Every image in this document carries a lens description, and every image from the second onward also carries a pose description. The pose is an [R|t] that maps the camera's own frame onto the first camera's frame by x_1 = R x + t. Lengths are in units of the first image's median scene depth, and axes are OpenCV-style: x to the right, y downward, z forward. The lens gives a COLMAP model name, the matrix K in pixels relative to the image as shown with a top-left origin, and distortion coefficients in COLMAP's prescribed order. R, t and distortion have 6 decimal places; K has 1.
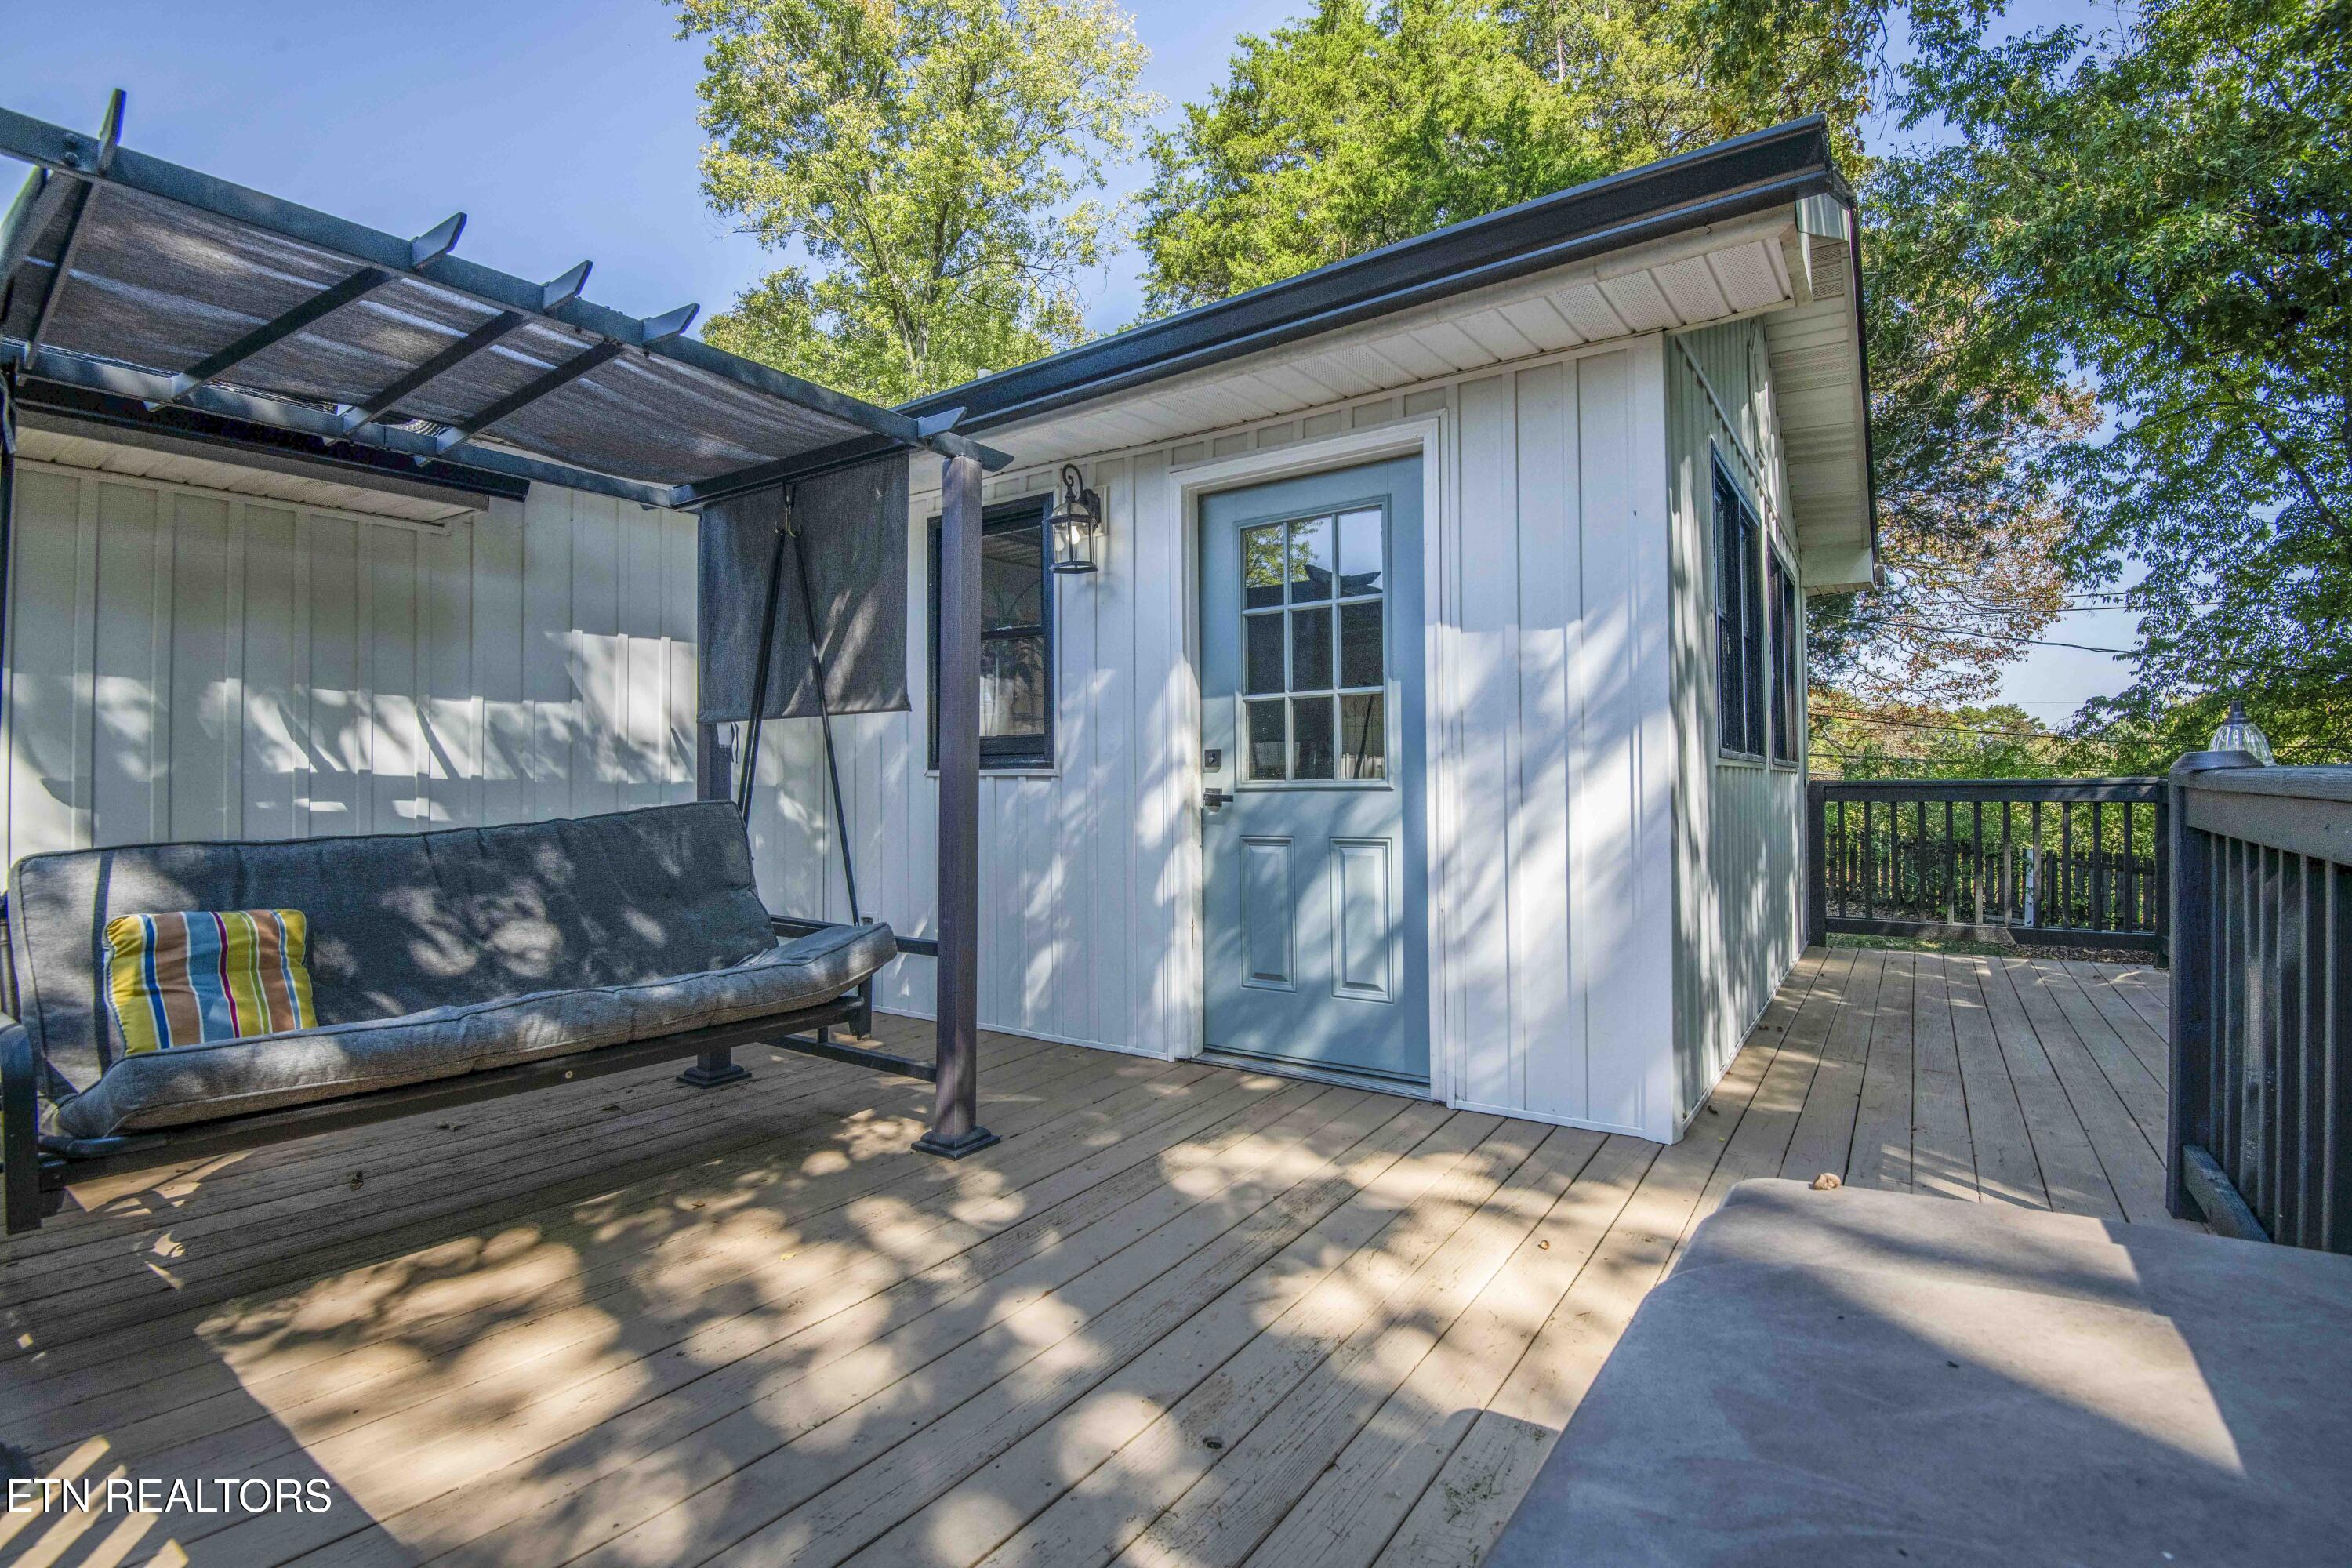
lens RADIAL K [[1086.9, 0, 1188.1], [0, 1086.9, 768.4], [0, 0, 1]] dist [-0.022020, -0.012135]
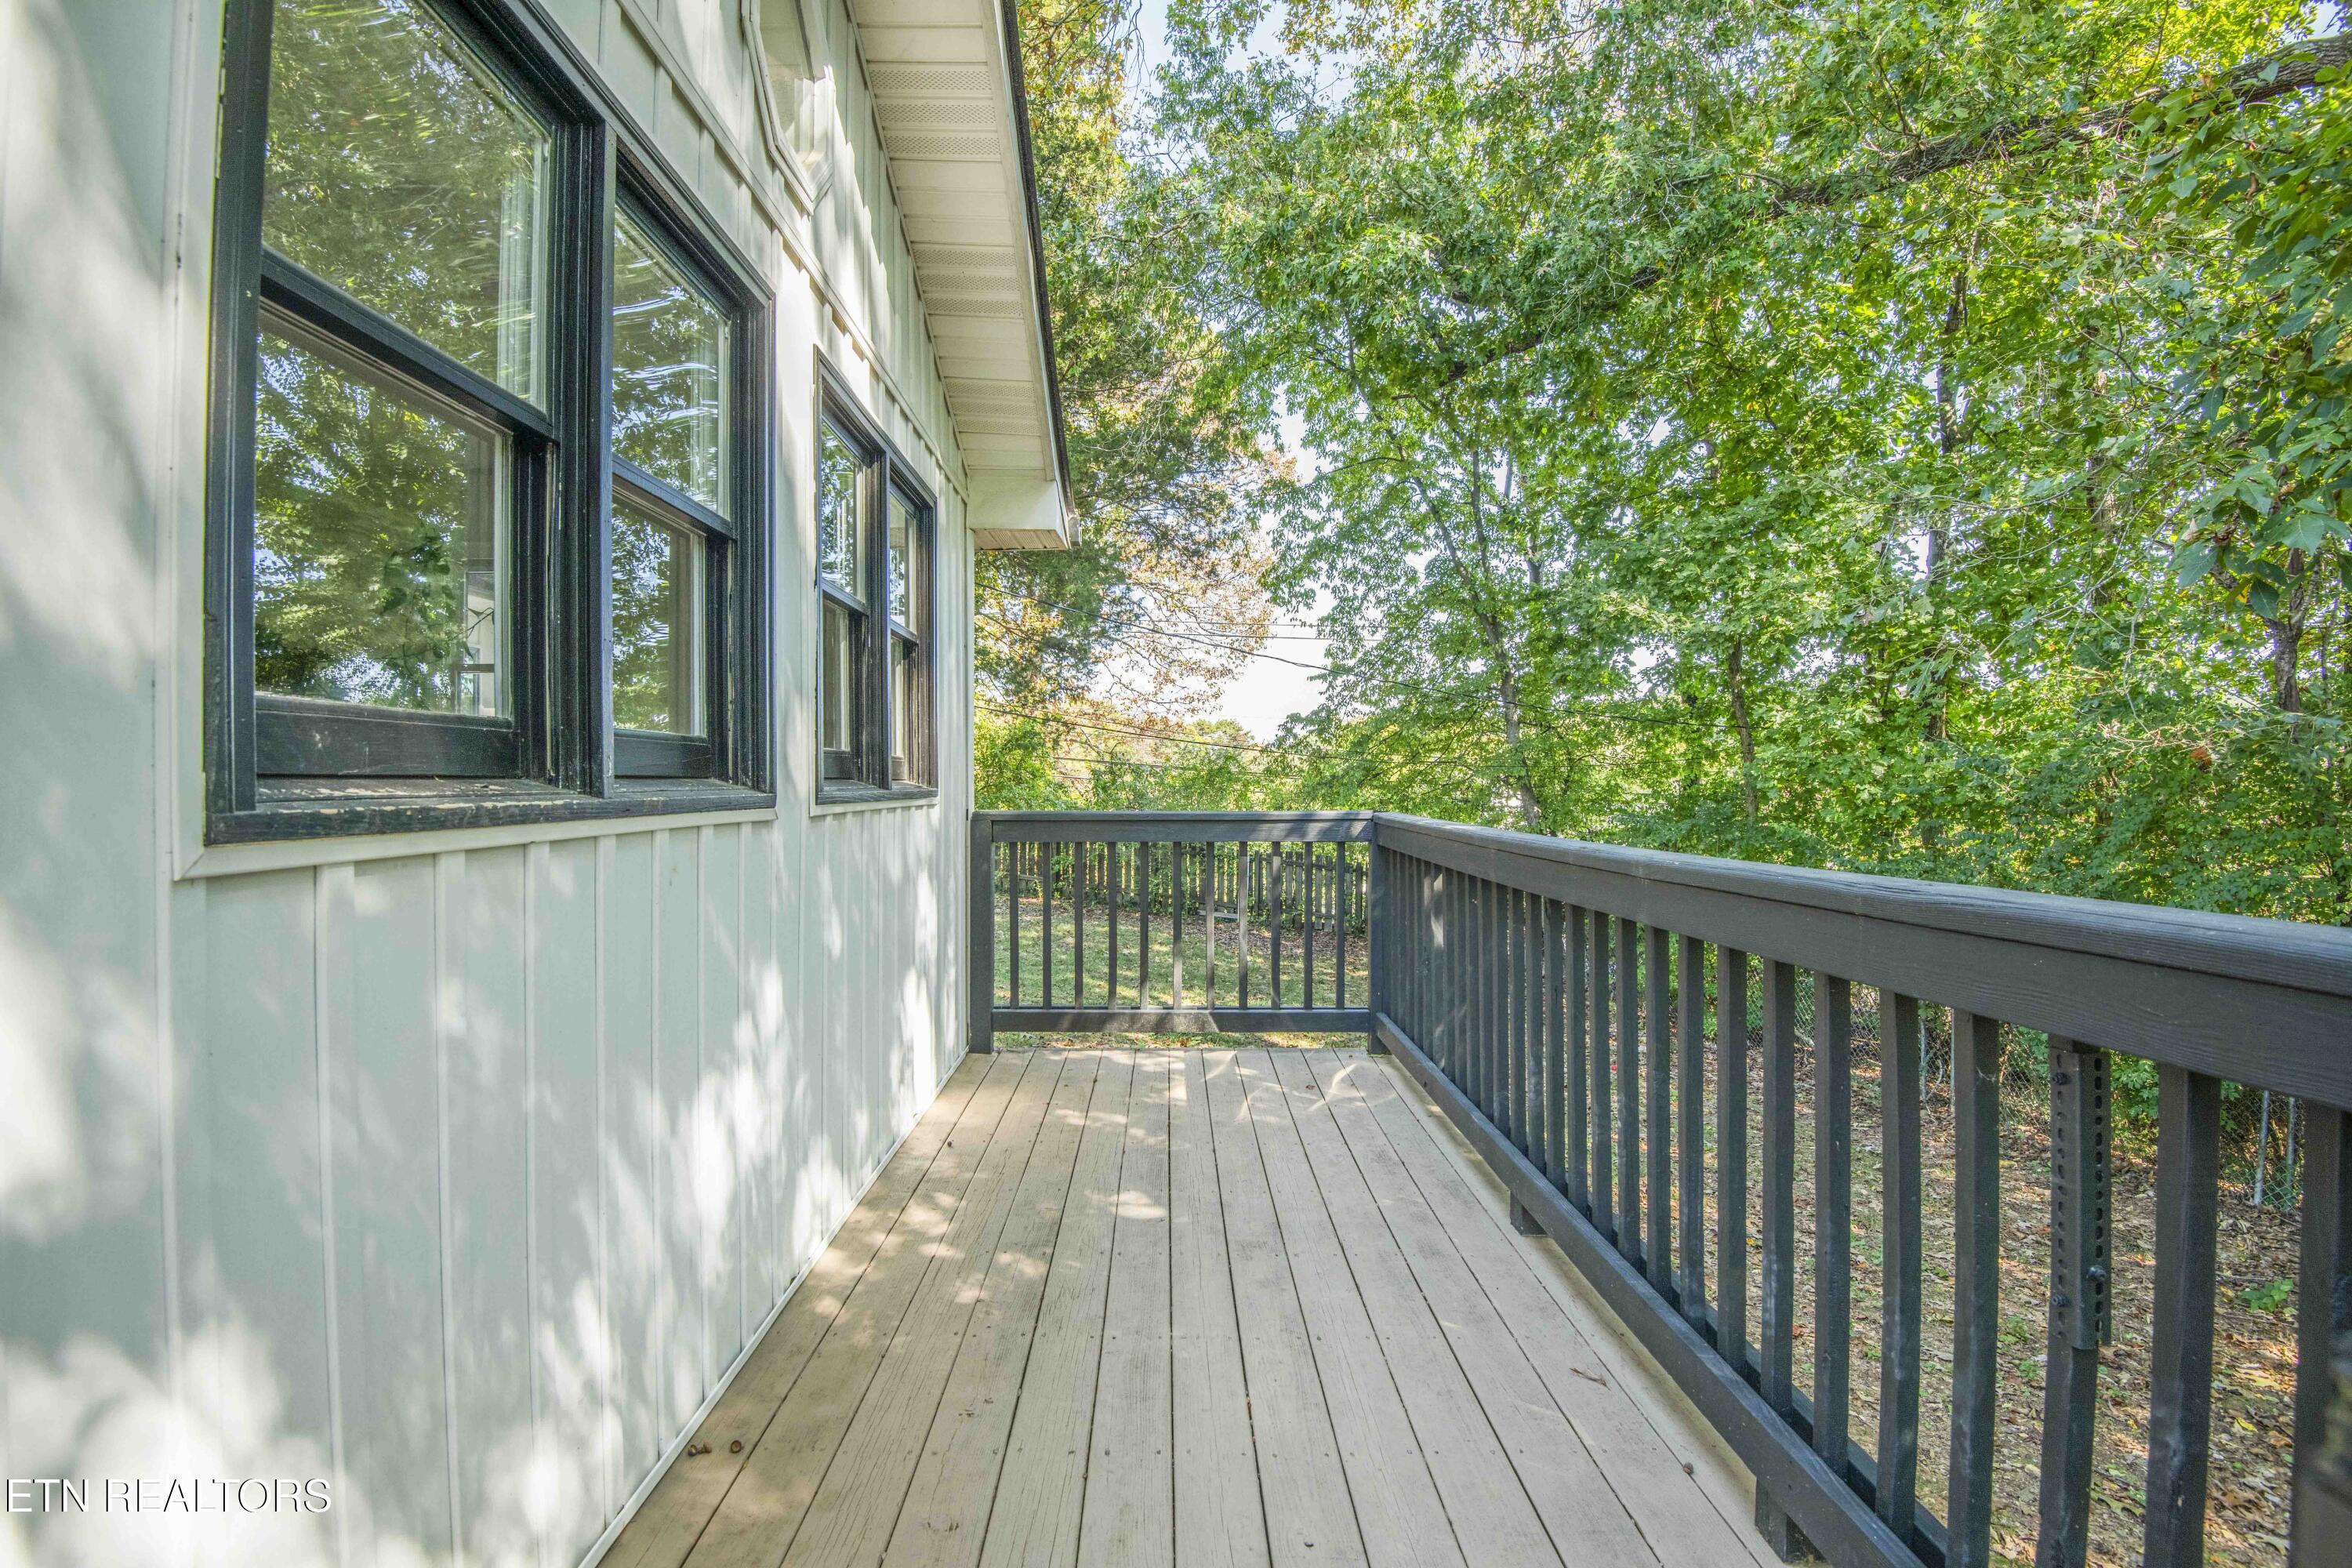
lens RADIAL K [[1086.9, 0, 1180.6], [0, 1086.9, 770.2], [0, 0, 1]] dist [-0.022020, -0.012135]
pose [[0.820284, 0.012166, 0.571827, 0.121991], [-0.014529, 0.999894, -0.000430, -0.006782], [-0.571772, -0.007955, 0.820374, 0.150476]]
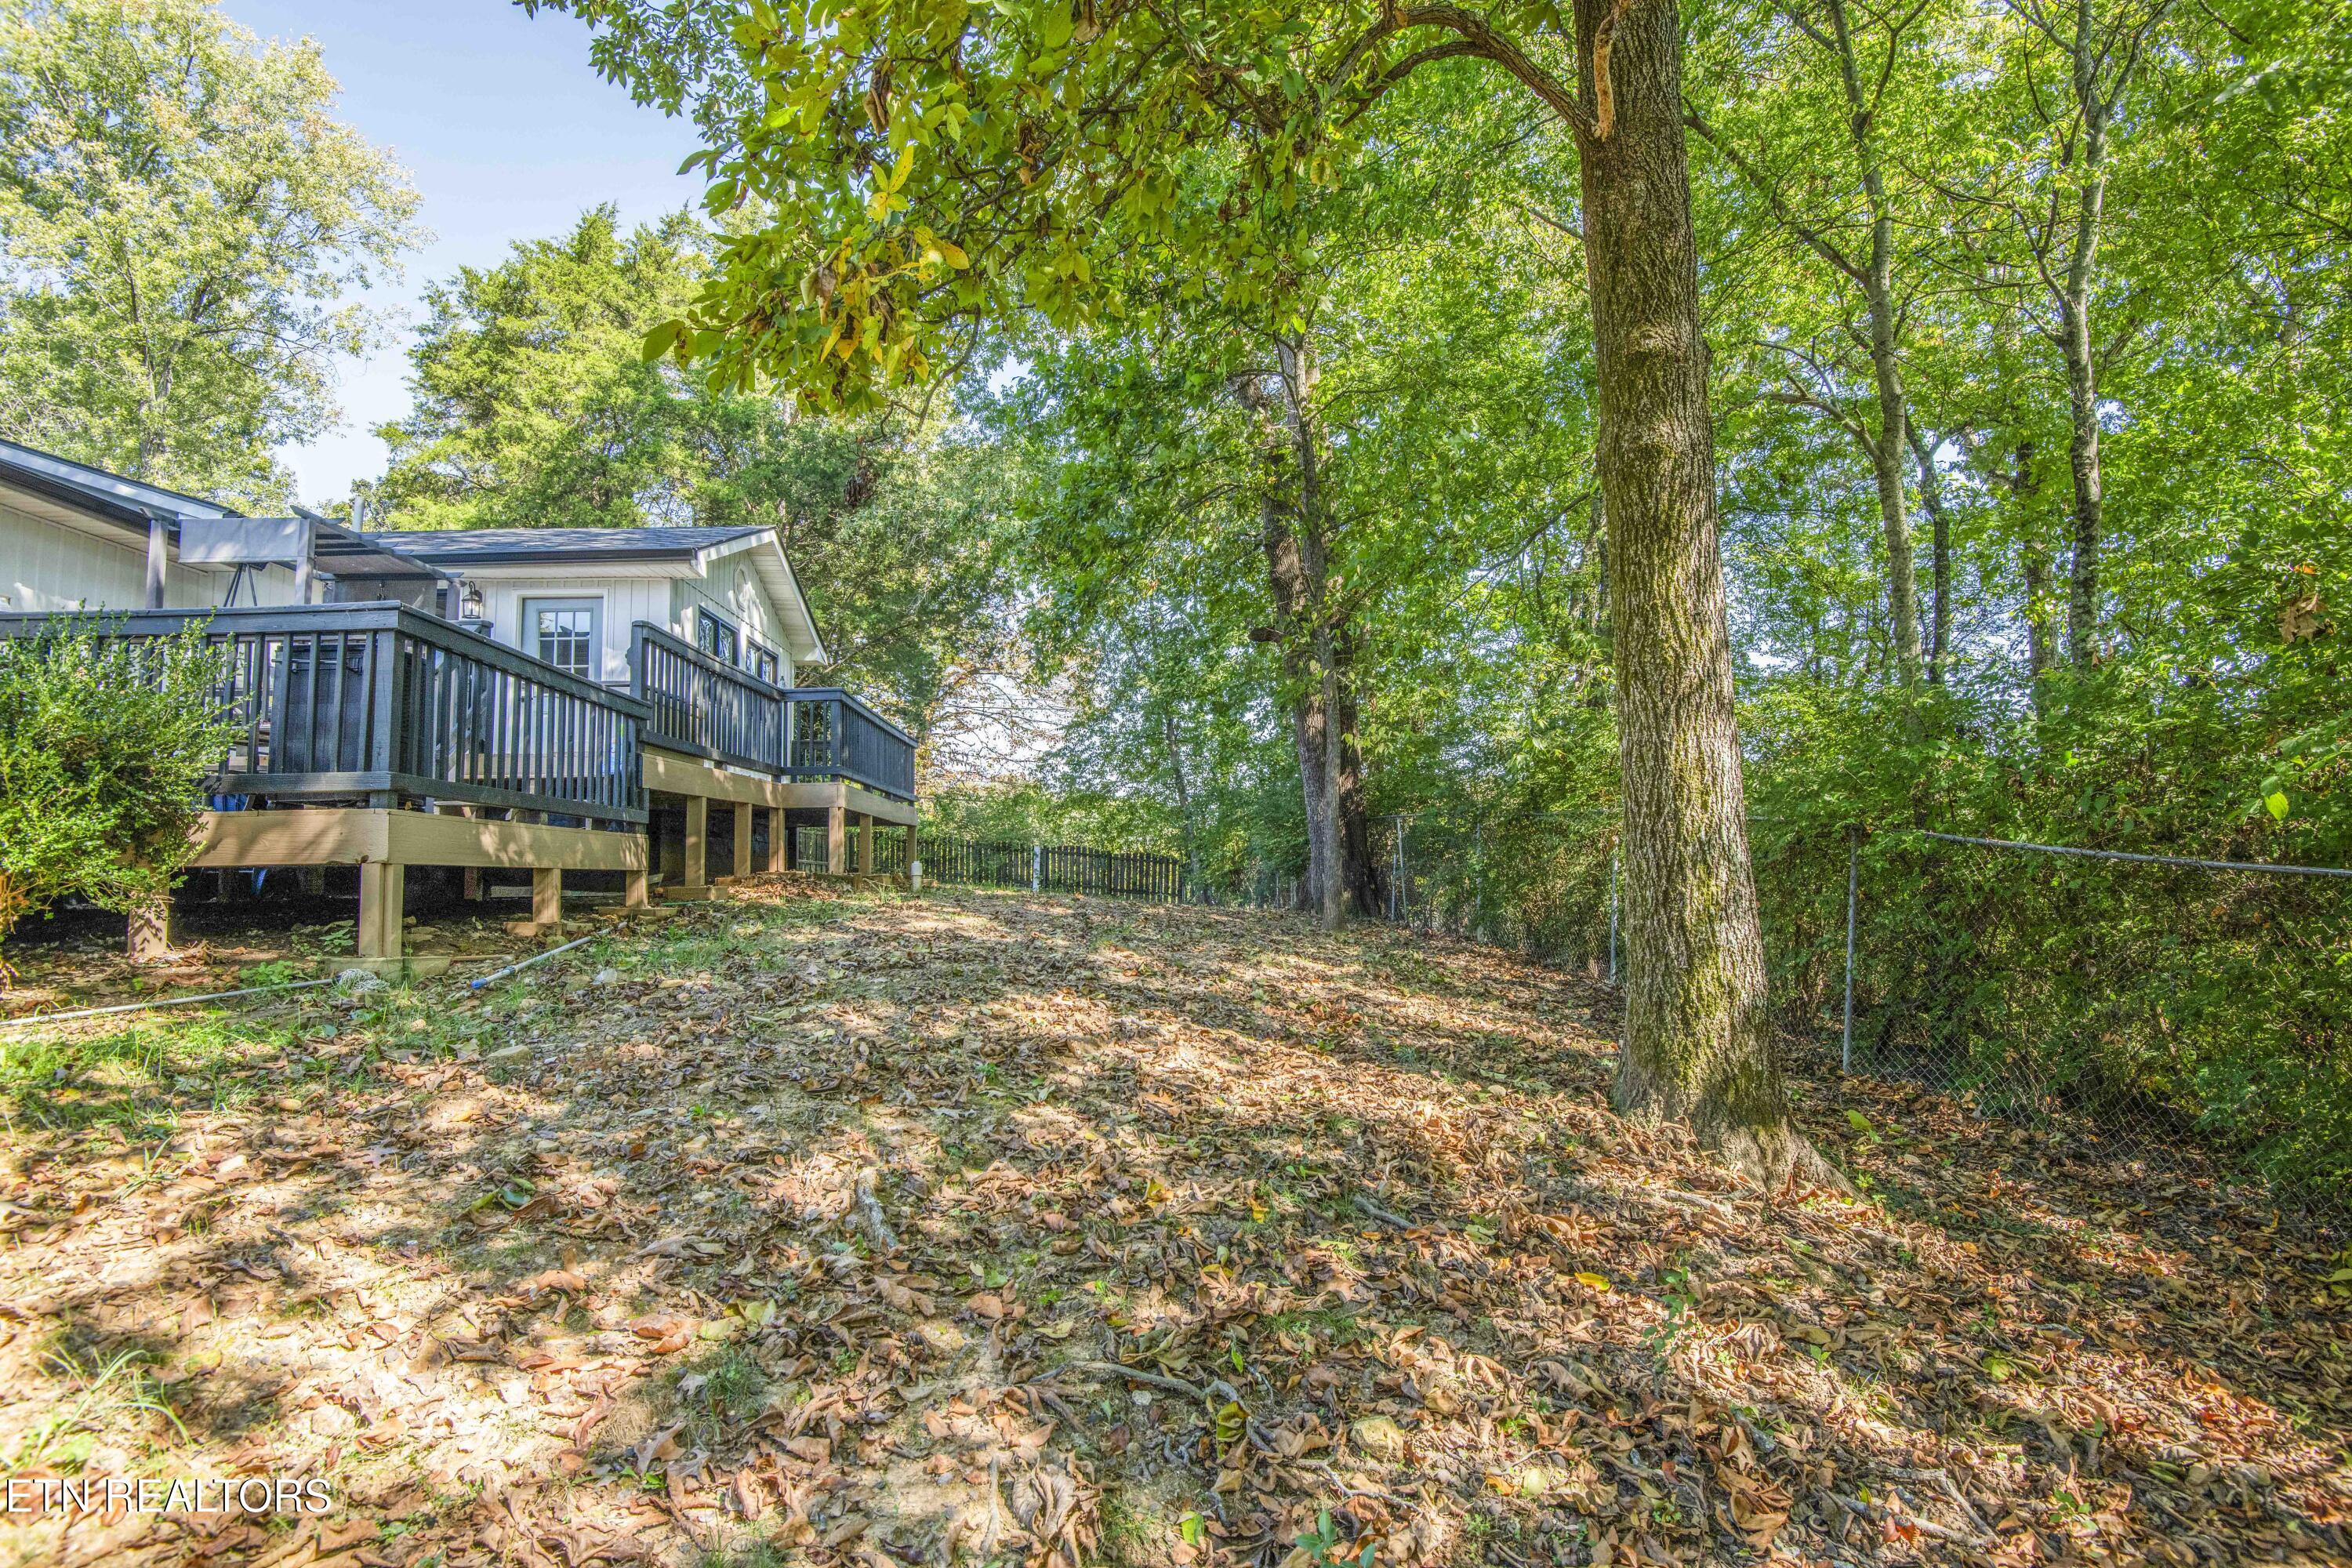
lens RADIAL K [[1086.9, 0, 1183.4], [0, 1086.9, 790.4], [0, 0, 1]] dist [-0.022020, -0.012135]
pose [[0.792088, 0.034322, 0.609441, -0.082028], [0.004115, 0.998095, -0.061558, 0.113390], [-0.610393, 0.051268, 0.790438, -0.590557]]
